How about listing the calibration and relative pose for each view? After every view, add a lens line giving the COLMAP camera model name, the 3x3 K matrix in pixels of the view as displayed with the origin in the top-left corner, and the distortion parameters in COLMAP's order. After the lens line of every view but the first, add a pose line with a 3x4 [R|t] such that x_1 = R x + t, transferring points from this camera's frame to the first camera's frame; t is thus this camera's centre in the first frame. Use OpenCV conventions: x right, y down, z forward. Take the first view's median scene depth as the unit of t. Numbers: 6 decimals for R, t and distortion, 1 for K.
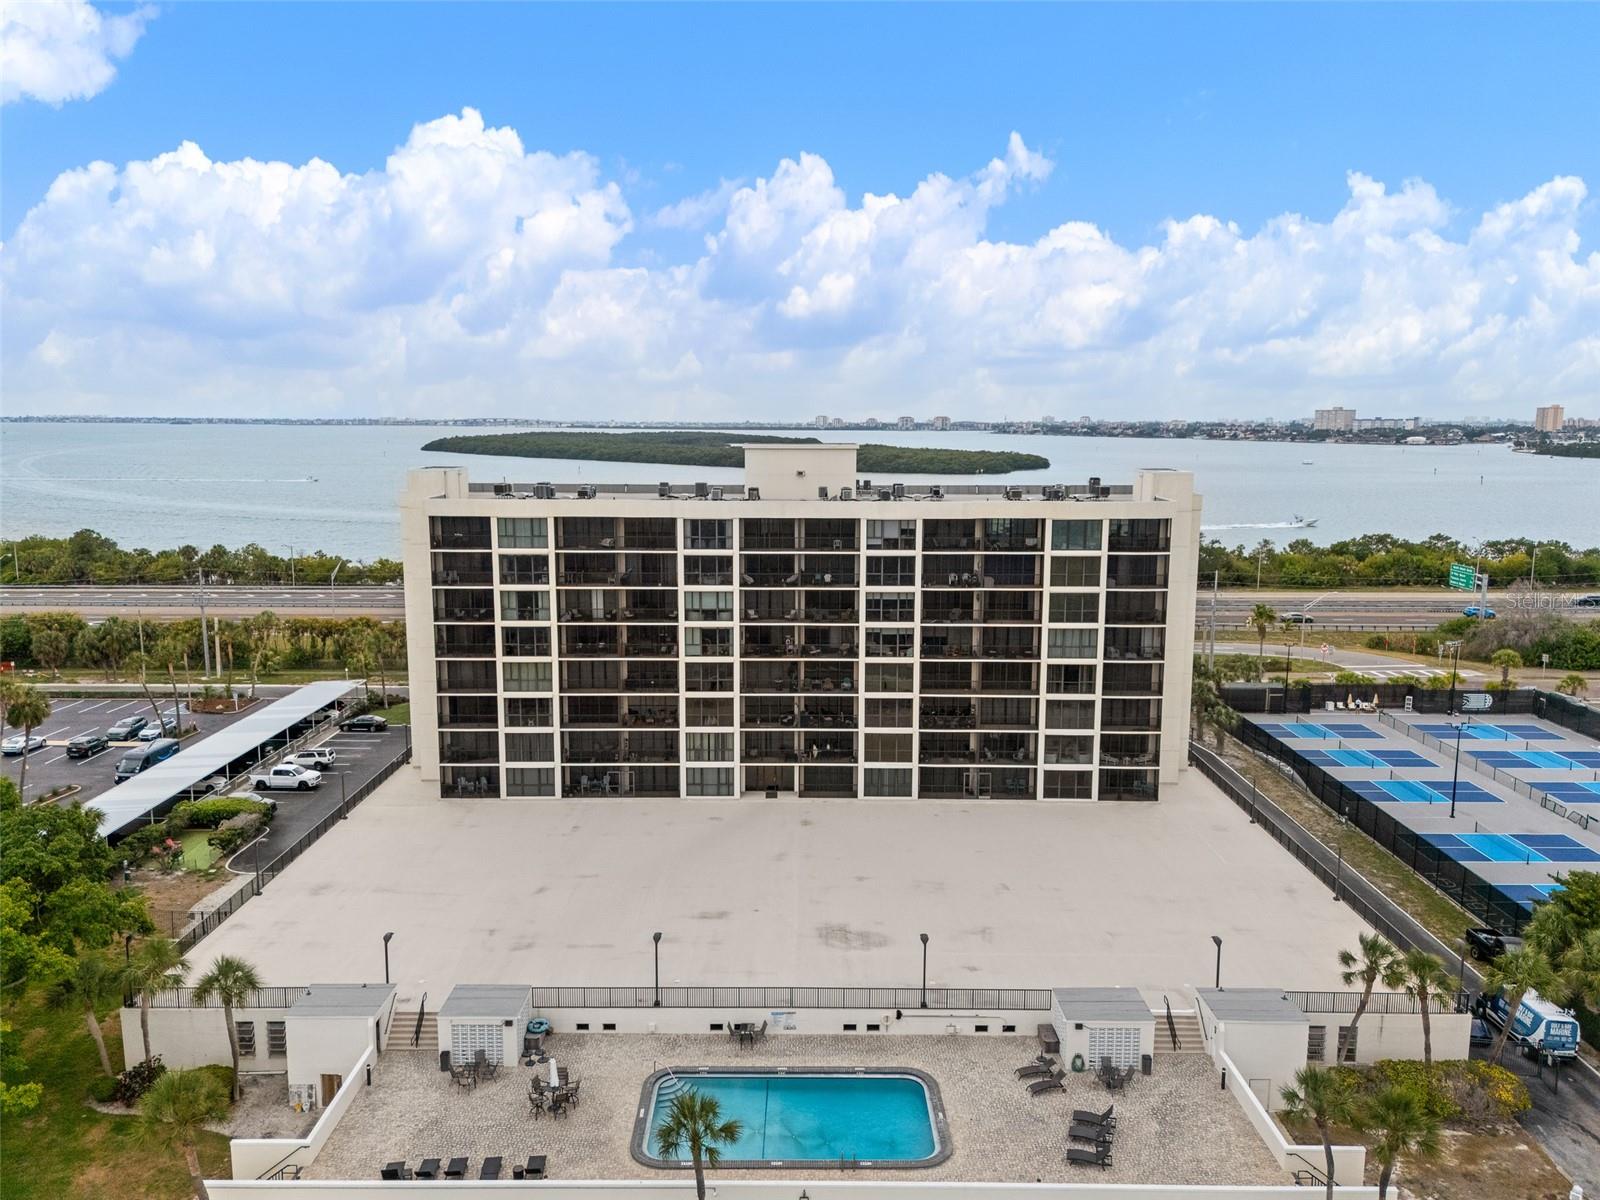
lens RADIAL K [[1178.7, 0, 804.7], [0, 1178.7, 597.4], [0, 0, 1]] dist [0.062872, -0.050926]
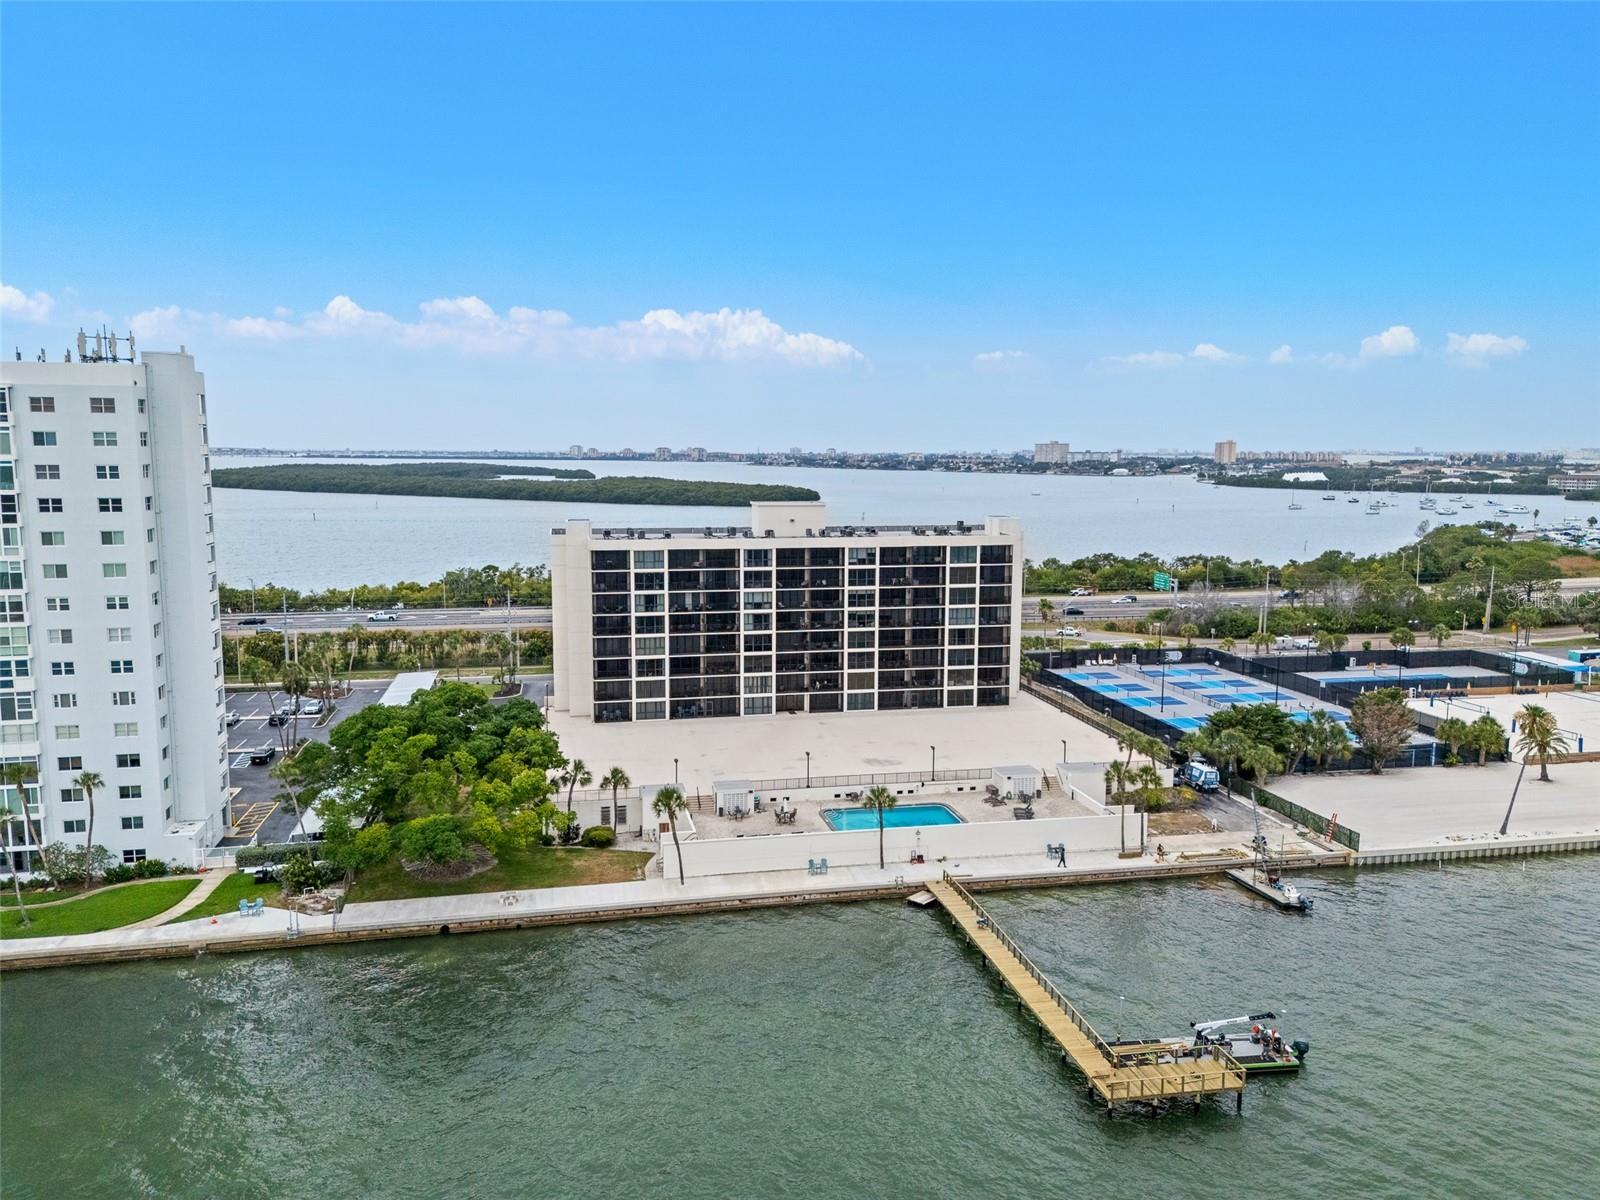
lens RADIAL K [[1175.3, 0, 805.6], [0, 1175.3, 598.3], [0, 0, 1]] dist [0.087507, -0.093145]
pose [[0.977553, -0.025783, 0.209108, -0.361627], [0.030656, 0.999328, -0.020094, 0.039510], [-0.208449, 0.026053, 0.977686, -0.654952]]
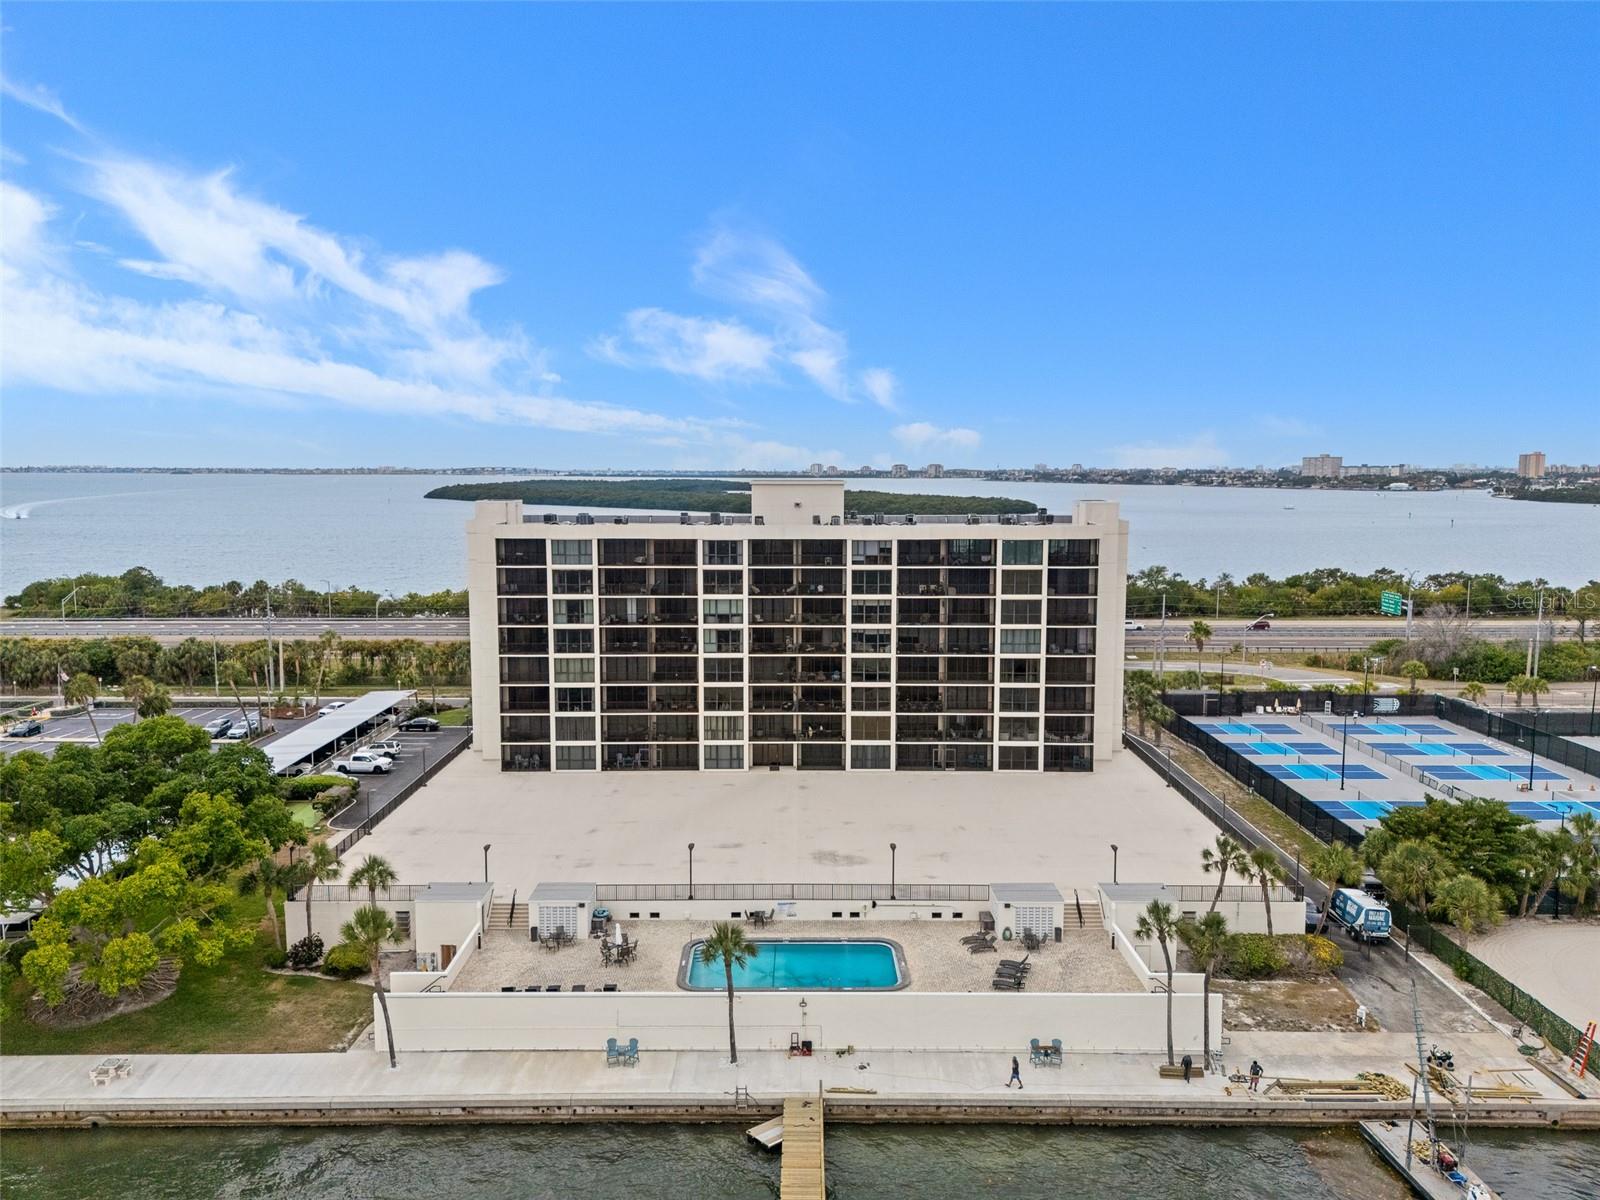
lens RADIAL K [[1178.7, 0, 804.7], [0, 1178.7, 597.4], [0, 0, 1]] dist [0.062872, -0.050926]
pose [[0.999988, -0.002788, 0.003904, -0.001440], [0.002941, 0.999198, -0.039927, 0.041241], [-0.003789, 0.039938, 0.999195, -0.218484]]
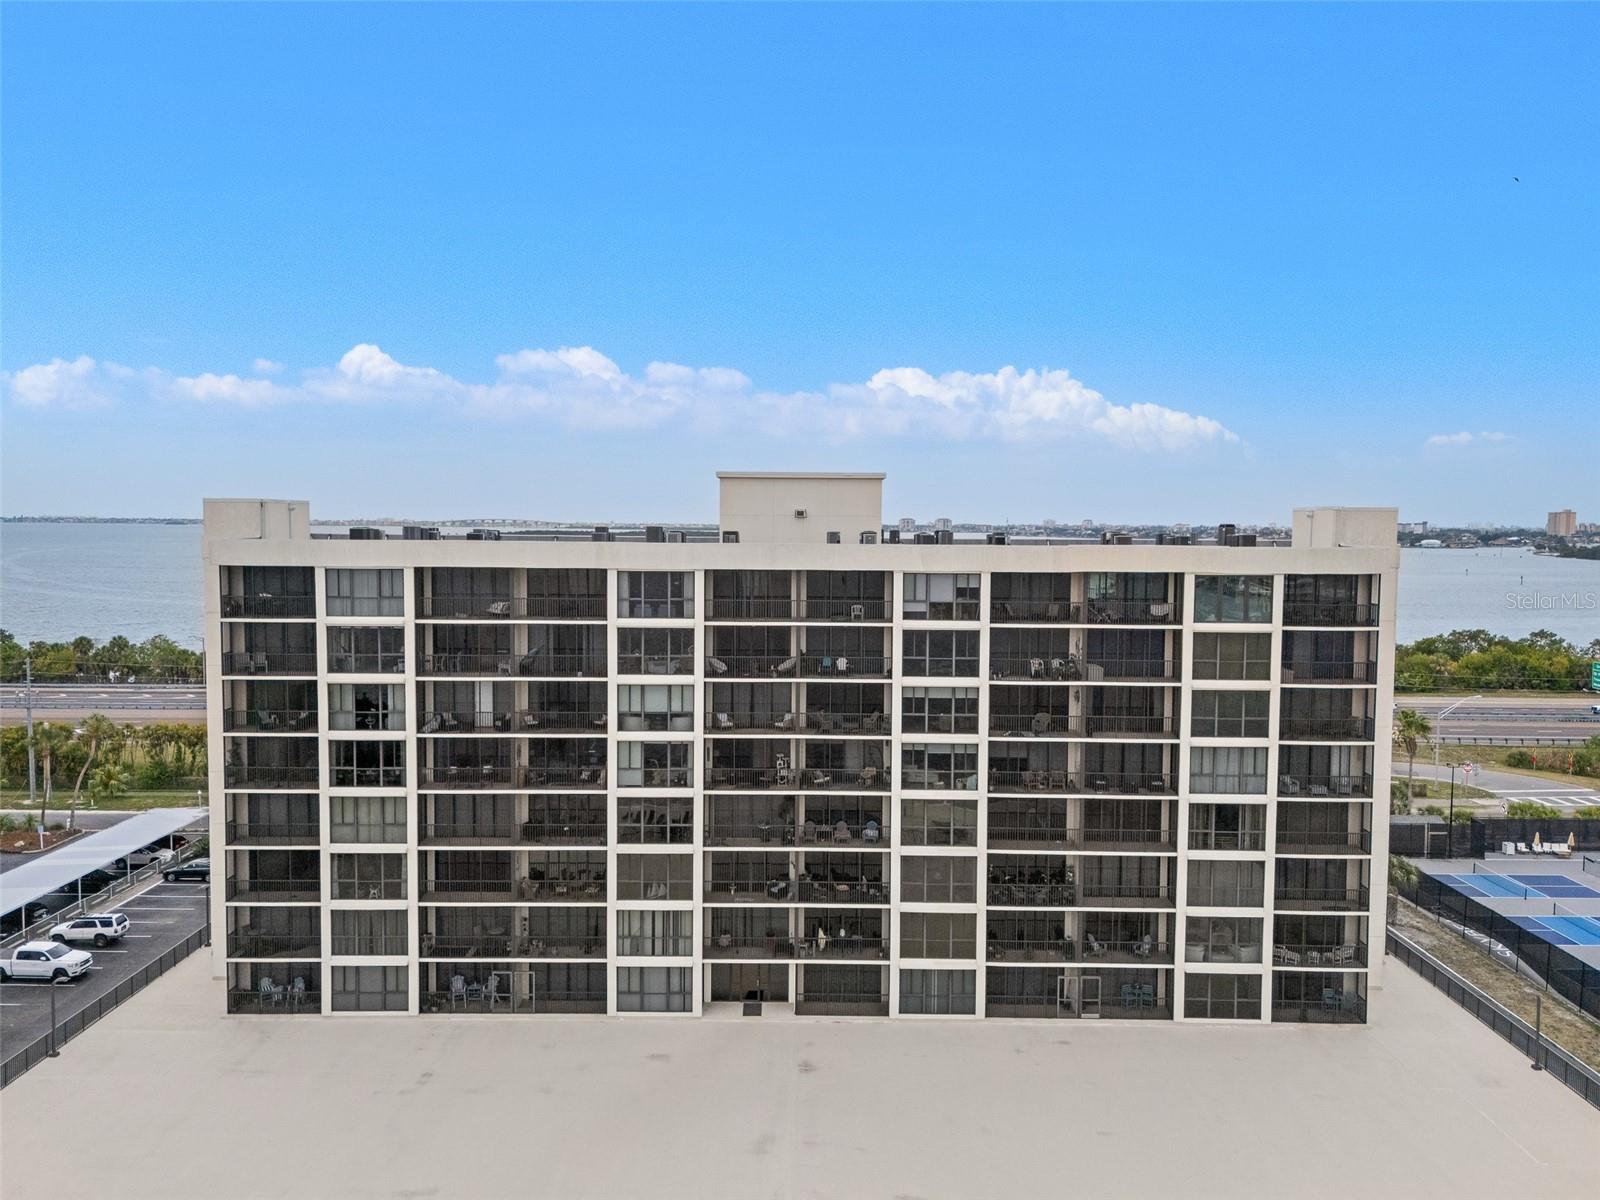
lens RADIAL K [[1195.7, 0, 801.9], [0, 1195.7, 593.8], [0, 0, 1]] dist [0.050573, -0.047576]
pose [[0.999991, 0.003863, -0.001866, -0.001240], [-0.004015, 0.995939, -0.089941, 0.003718], [0.001510, 0.089948, 0.995945, 0.345096]]
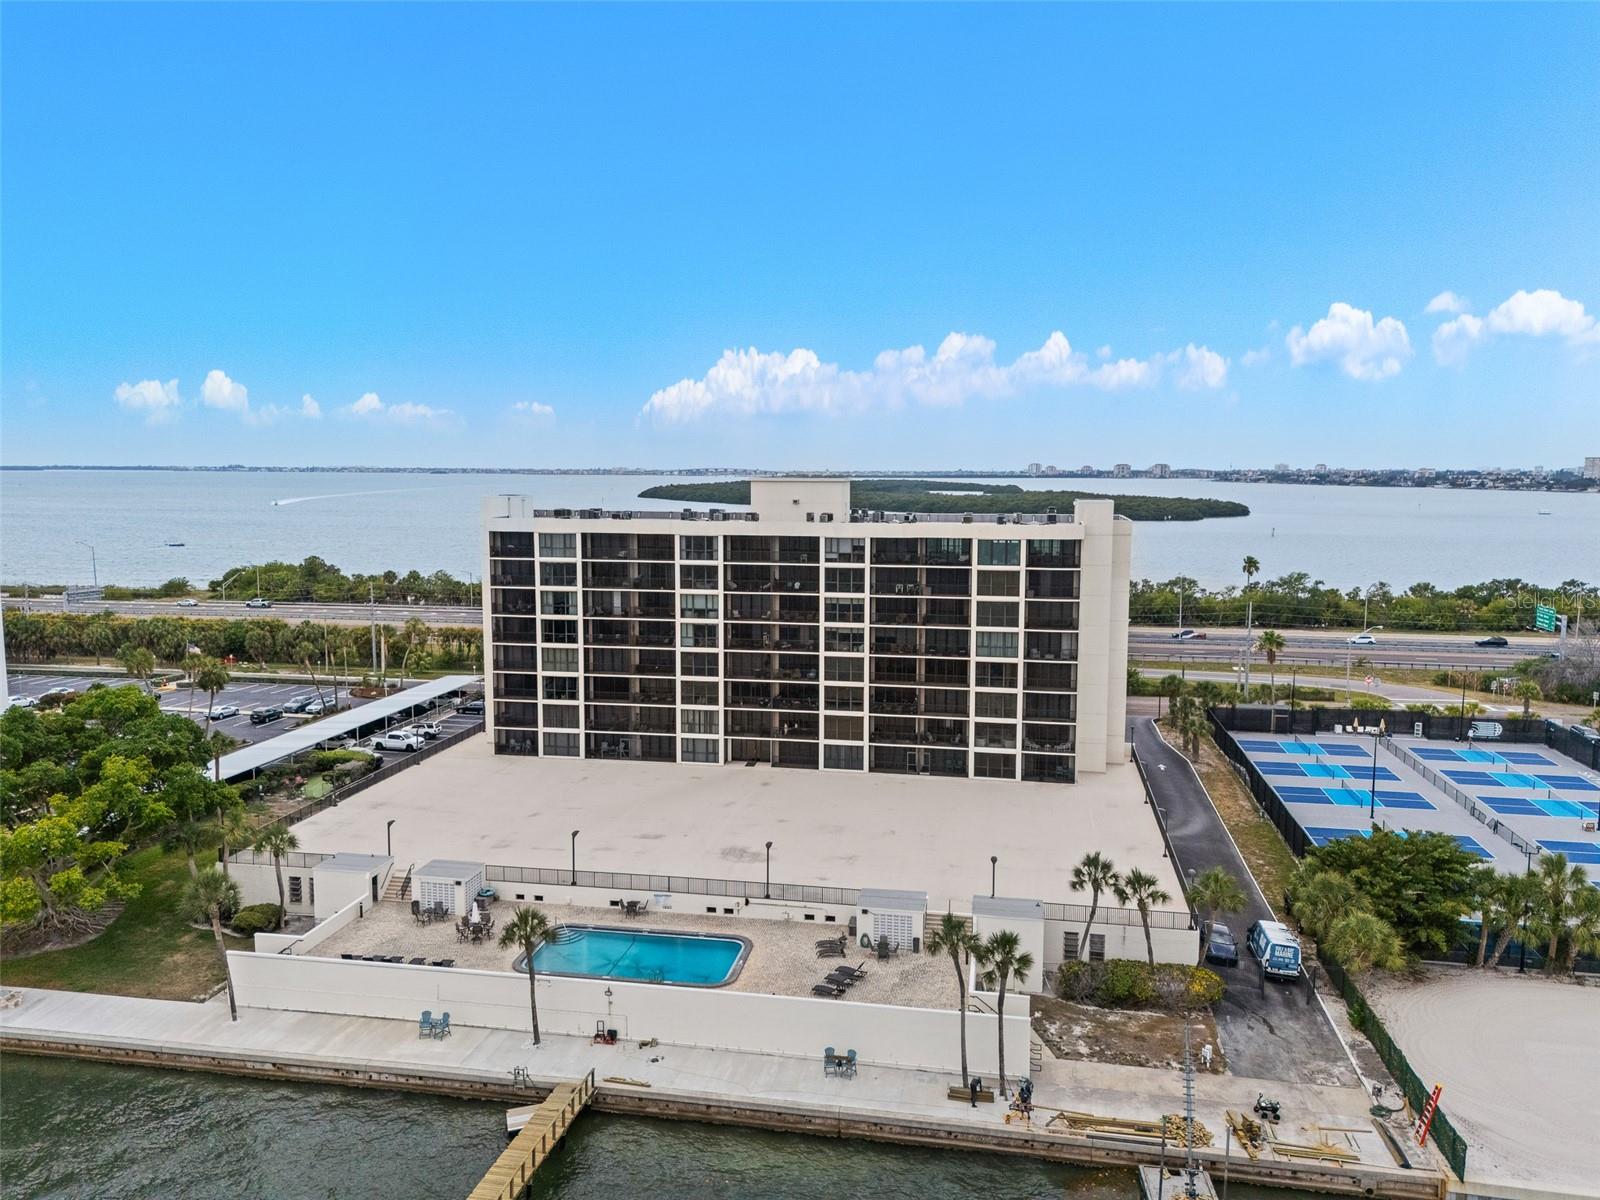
lens RADIAL K [[1178.7, 0, 804.7], [0, 1178.7, 597.4], [0, 0, 1]] dist [0.062872, -0.050926]
pose [[0.983453, 0.019623, -0.180100, 0.245743], [-0.026930, 0.998906, -0.038219, 0.041723], [0.179153, 0.042437, 0.982906, -0.192143]]
